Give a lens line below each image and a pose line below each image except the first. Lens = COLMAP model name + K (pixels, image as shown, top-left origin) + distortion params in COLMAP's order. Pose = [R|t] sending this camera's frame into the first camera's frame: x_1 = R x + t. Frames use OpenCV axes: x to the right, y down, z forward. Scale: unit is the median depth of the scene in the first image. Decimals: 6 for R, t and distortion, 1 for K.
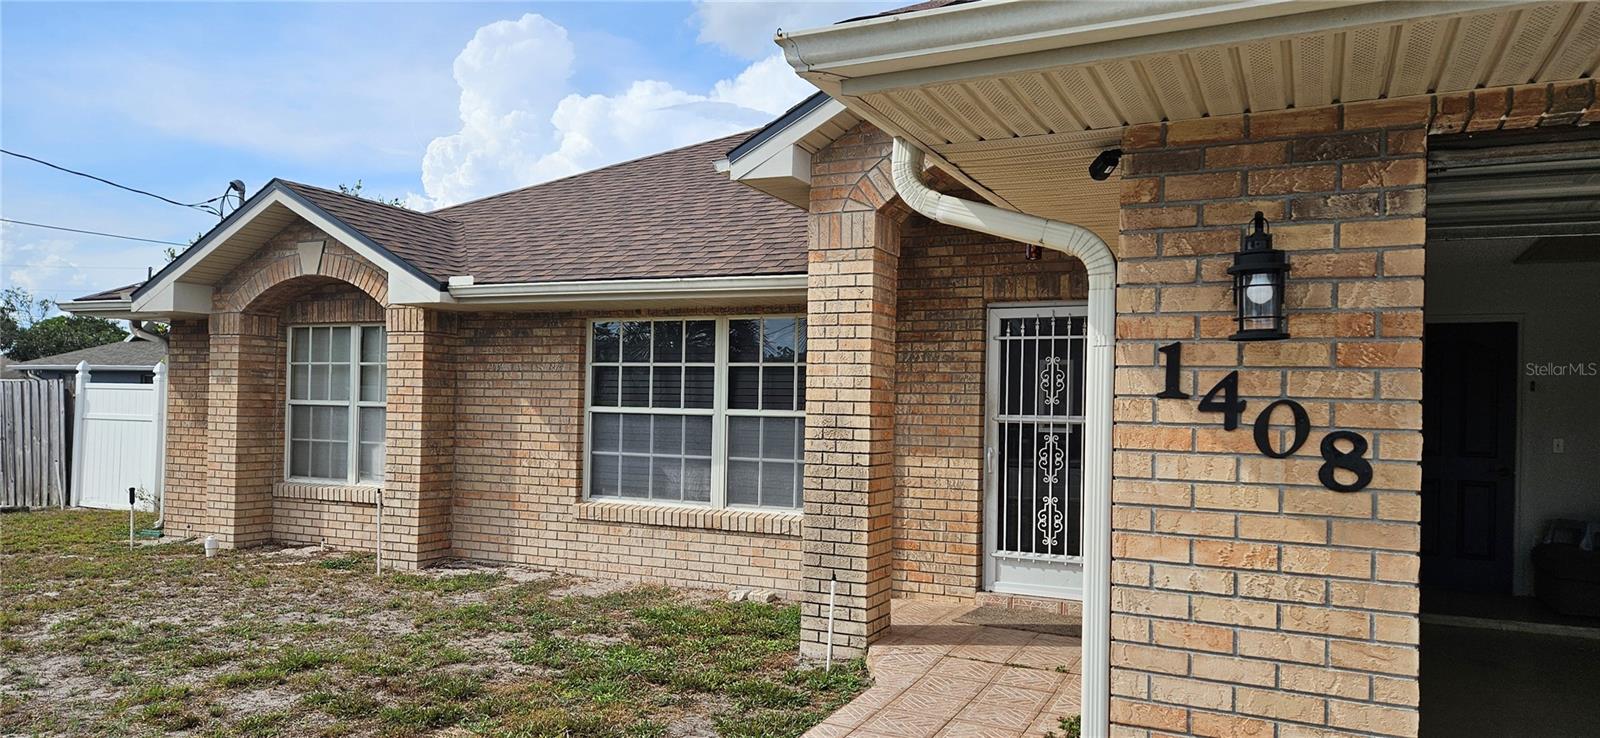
lens RADIAL K [[1067.2, 0, 783.2], [0, 1067.2, 394.1], [0, 0, 1]] dist [0.061848, -0.056300]
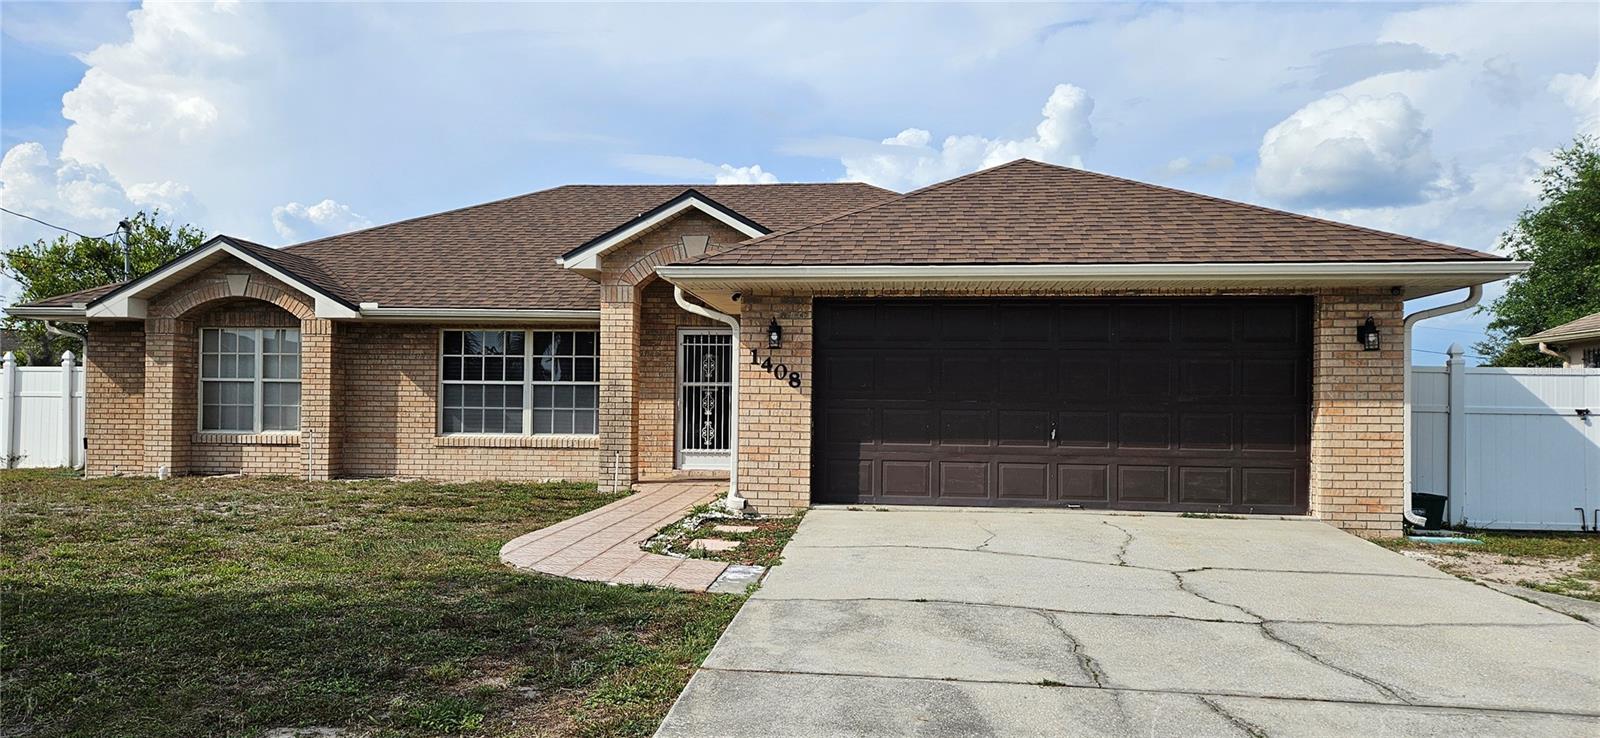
lens RADIAL K [[1067.2, 0, 783.2], [0, 1067.2, 394.1], [0, 0, 1]] dist [0.061848, -0.056300]
pose [[0.940288, -0.002019, 0.340374, -0.306194], [0.001890, 0.999998, 0.000710, 0.040237], [-0.340374, -0.000025, 0.940290, -0.956714]]
